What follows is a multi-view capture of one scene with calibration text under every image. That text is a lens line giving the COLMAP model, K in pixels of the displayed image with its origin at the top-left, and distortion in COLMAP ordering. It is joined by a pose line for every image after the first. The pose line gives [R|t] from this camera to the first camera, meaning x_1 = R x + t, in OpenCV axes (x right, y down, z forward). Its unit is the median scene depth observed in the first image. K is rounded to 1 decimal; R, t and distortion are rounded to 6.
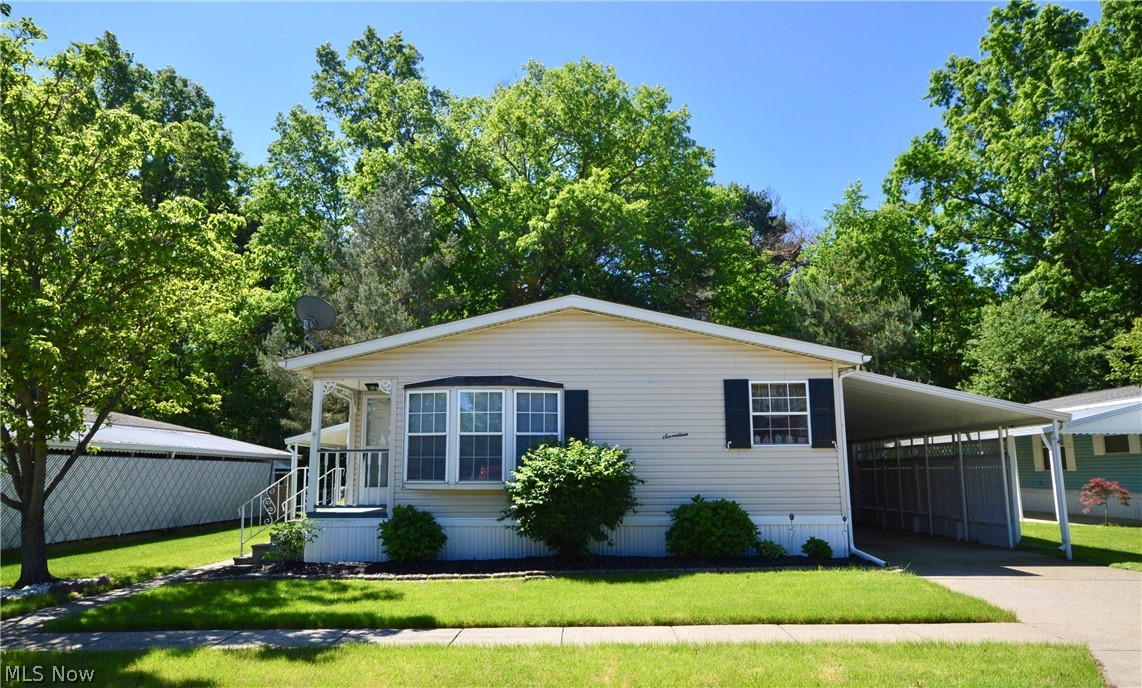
lens RADIAL K [[698.0, 0, 571.2], [0, 698.0, 384.7], [0, 0, 1]] dist [0.019359, -0.000918]
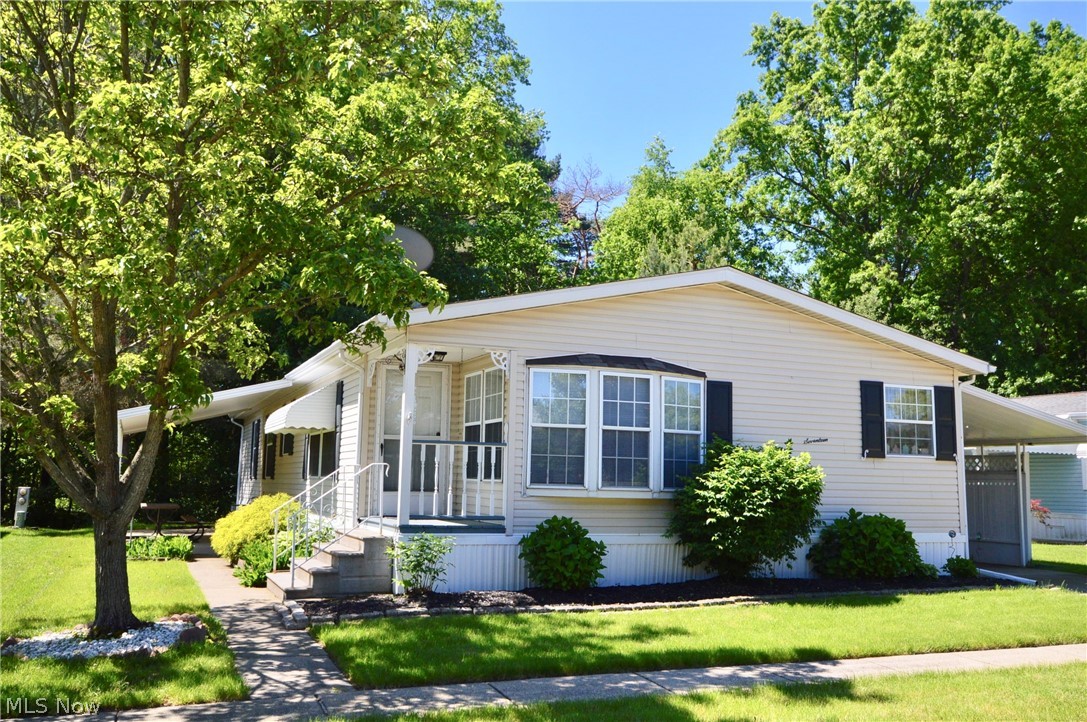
lens RADIAL K [[943.0, 0, 543.5], [0, 943.0, 361.0], [0, 0, 1]] dist [0.018951, 0.009643]
pose [[0.921087, 0.073738, 0.382310, -0.621211], [-0.074898, 0.997121, -0.011870, 0.012778], [-0.382084, -0.017701, 0.923958, 0.039837]]
